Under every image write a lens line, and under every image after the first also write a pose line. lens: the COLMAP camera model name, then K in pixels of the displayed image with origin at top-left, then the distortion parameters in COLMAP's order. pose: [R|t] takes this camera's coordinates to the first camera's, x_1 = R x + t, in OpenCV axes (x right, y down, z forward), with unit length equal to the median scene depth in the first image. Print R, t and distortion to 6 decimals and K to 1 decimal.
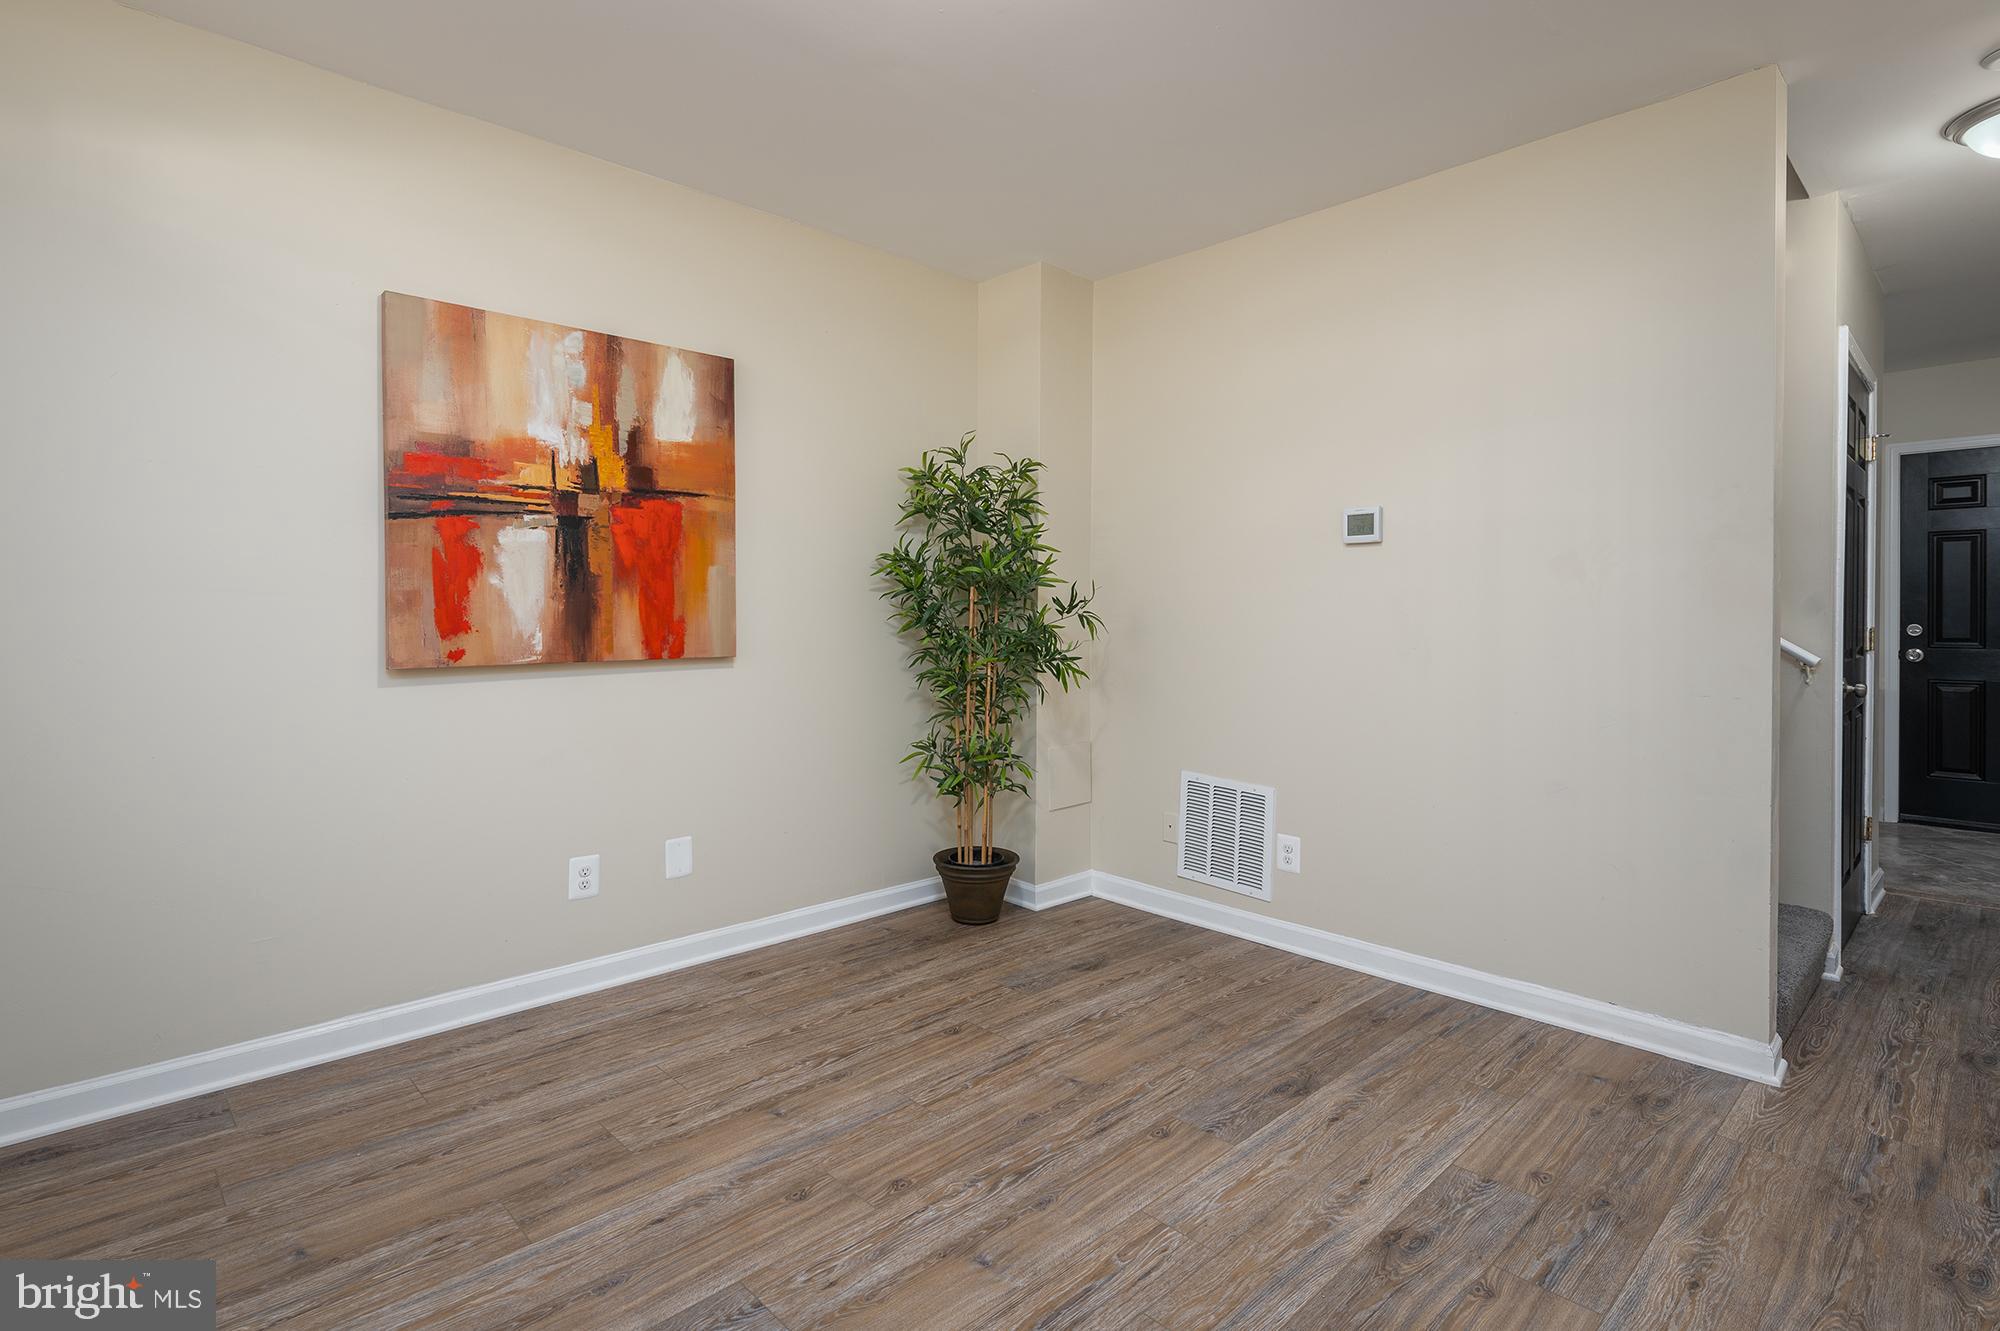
lens RADIAL K [[966.0, 0, 1009.8], [0, 966.0, 623.4], [0, 0, 1]] dist [0.003055, -0.002619]
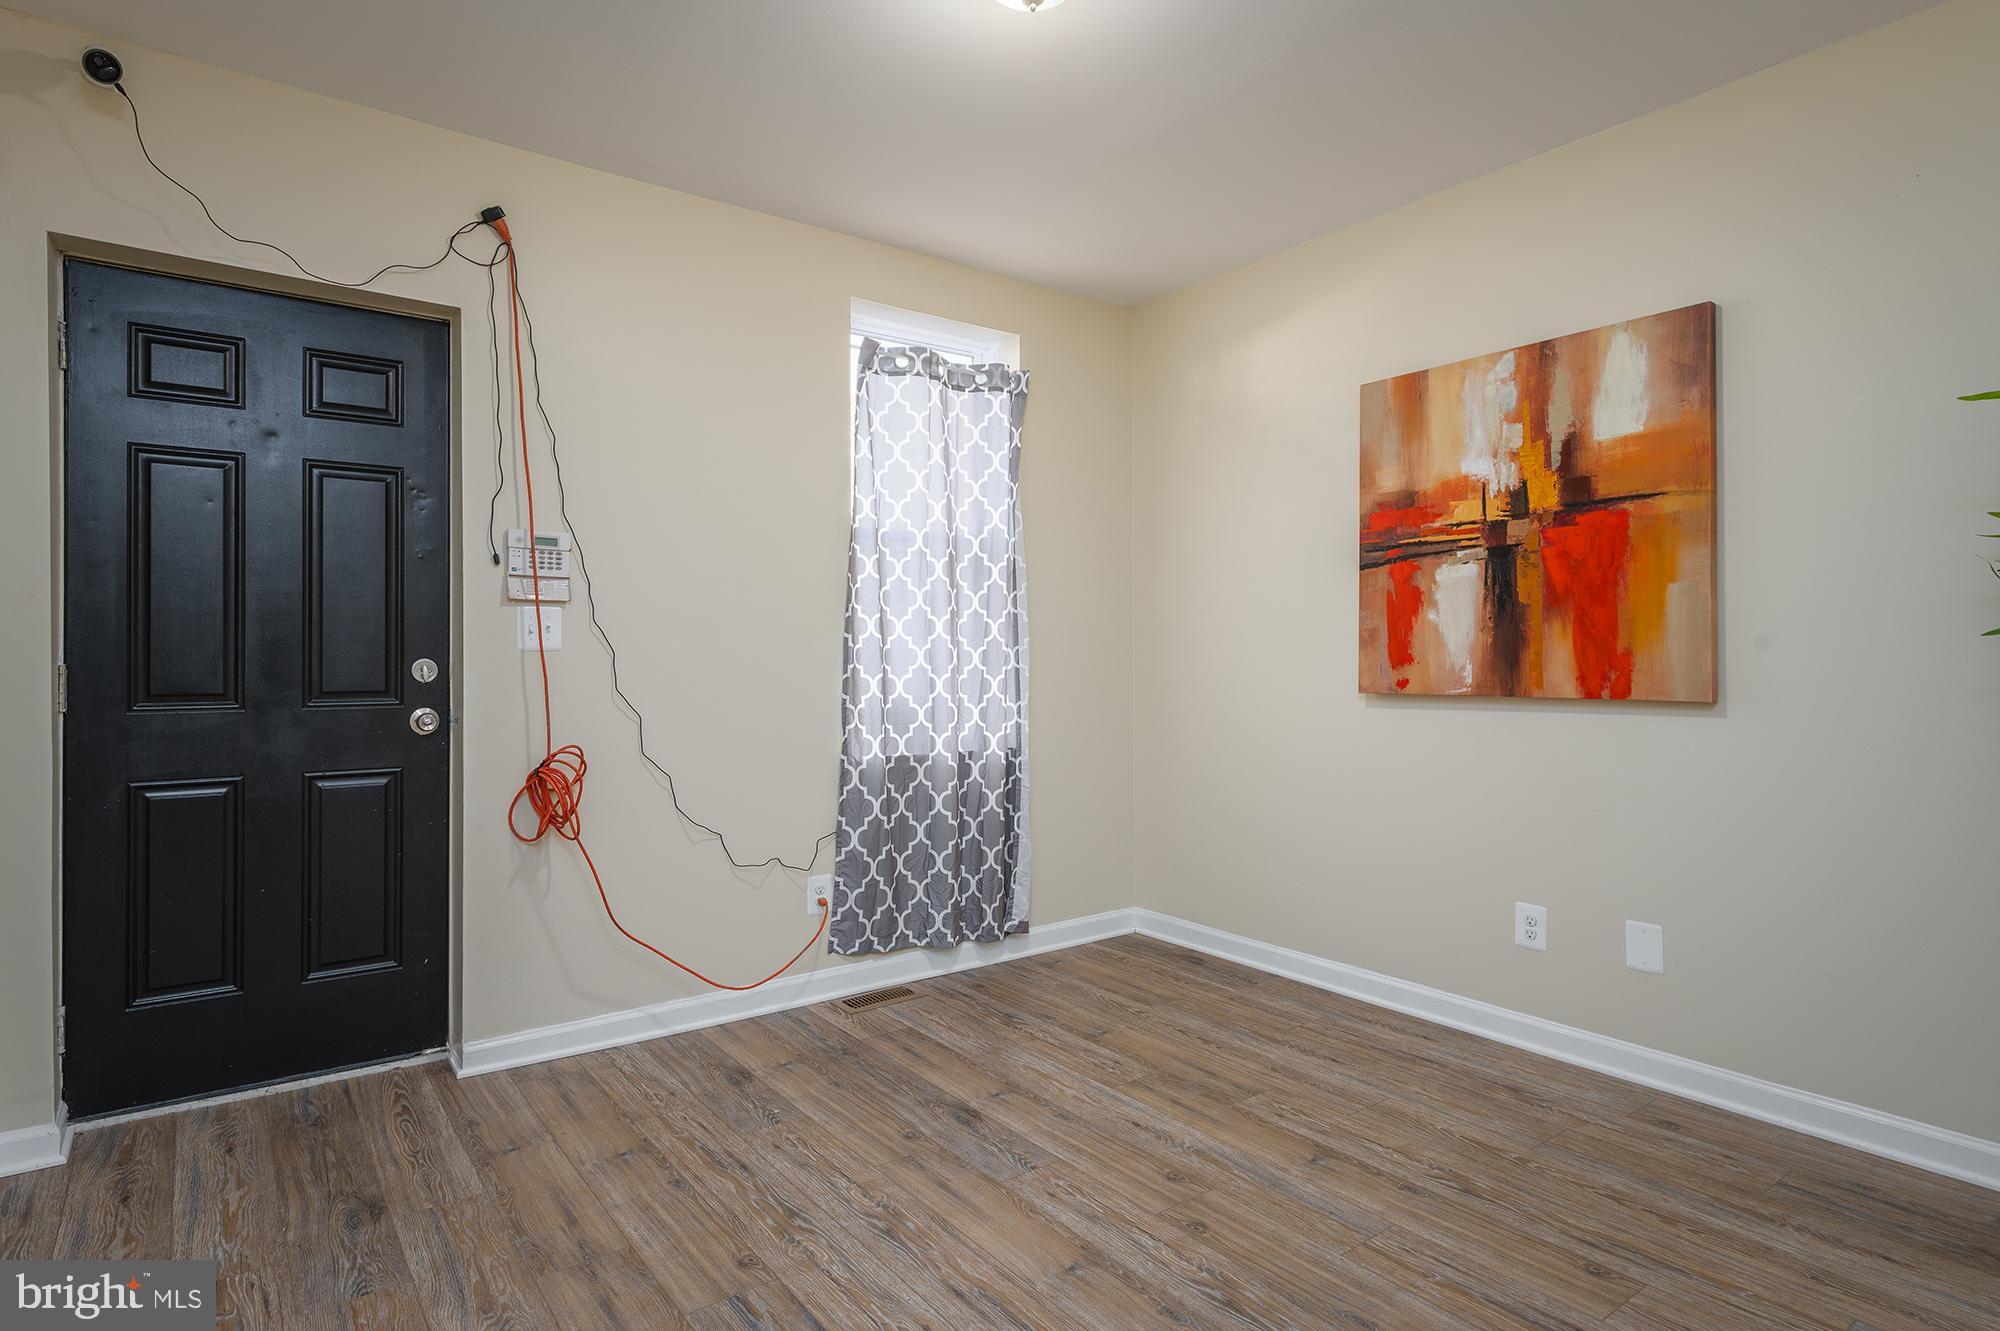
lens RADIAL K [[1066.2, 0, 1013.0], [0, 1066.2, 659.7], [0, 0, 1]] dist [0.003004, -0.000142]
pose [[-0.118178, 0.004339, -0.992983, 0.678380], [-0.007410, 0.999959, 0.005251, 0.001571], [0.992965, 0.007979, -0.118141, 0.650207]]
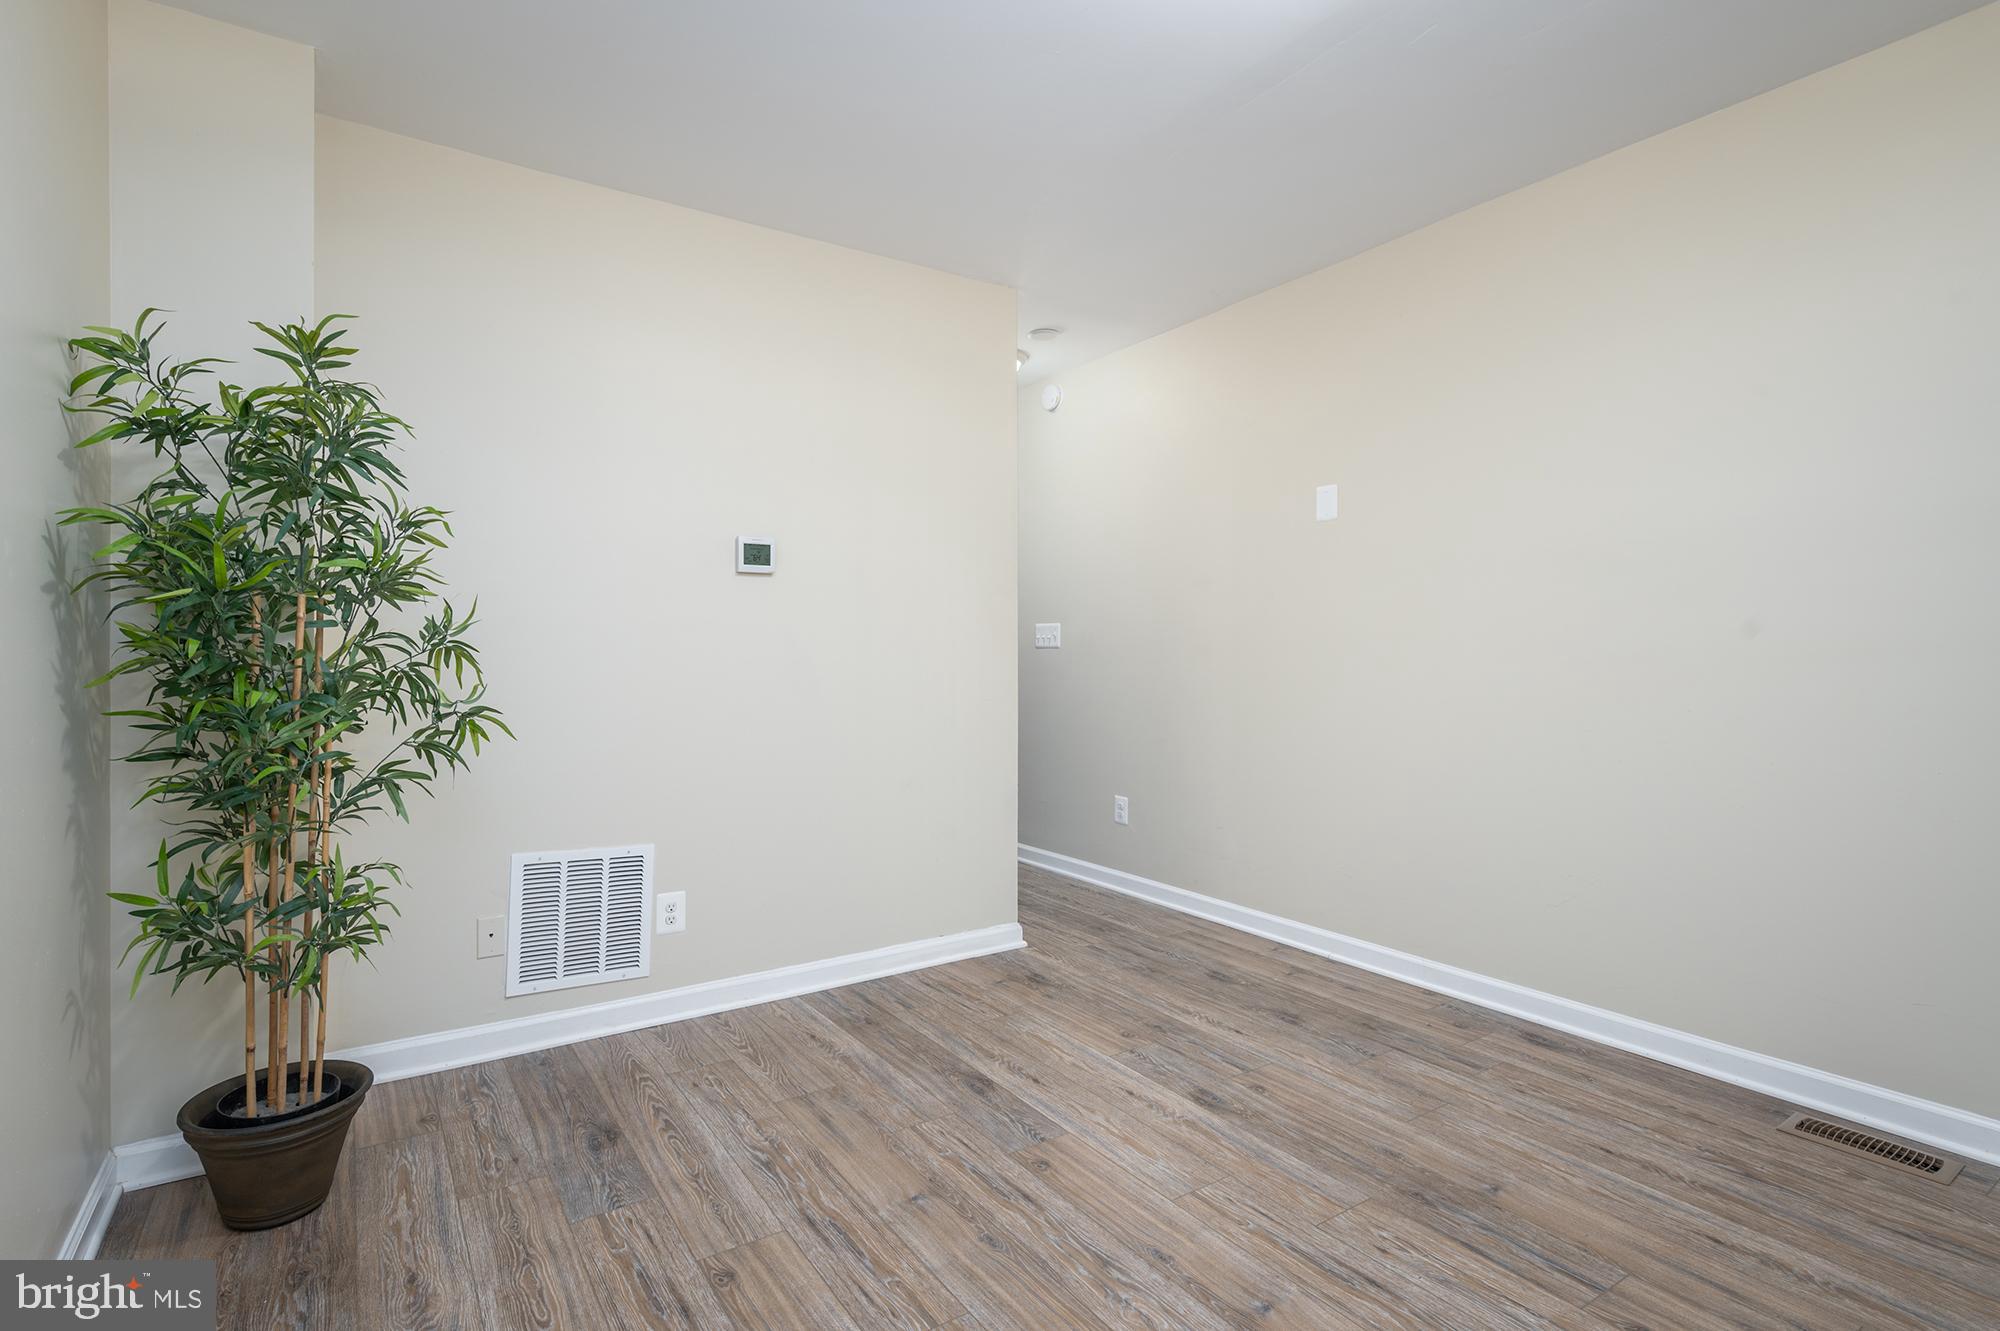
lens RADIAL K [[966.0, 0, 949.1], [0, 966.0, 638.4], [0, 0, 1]] dist [0.003055, -0.002619]
pose [[0.211533, 0.001852, 0.977369, -0.637856], [0.016937, 0.999841, -0.005560, -0.007266], [-0.977224, 0.017730, 0.211468, 0.666642]]
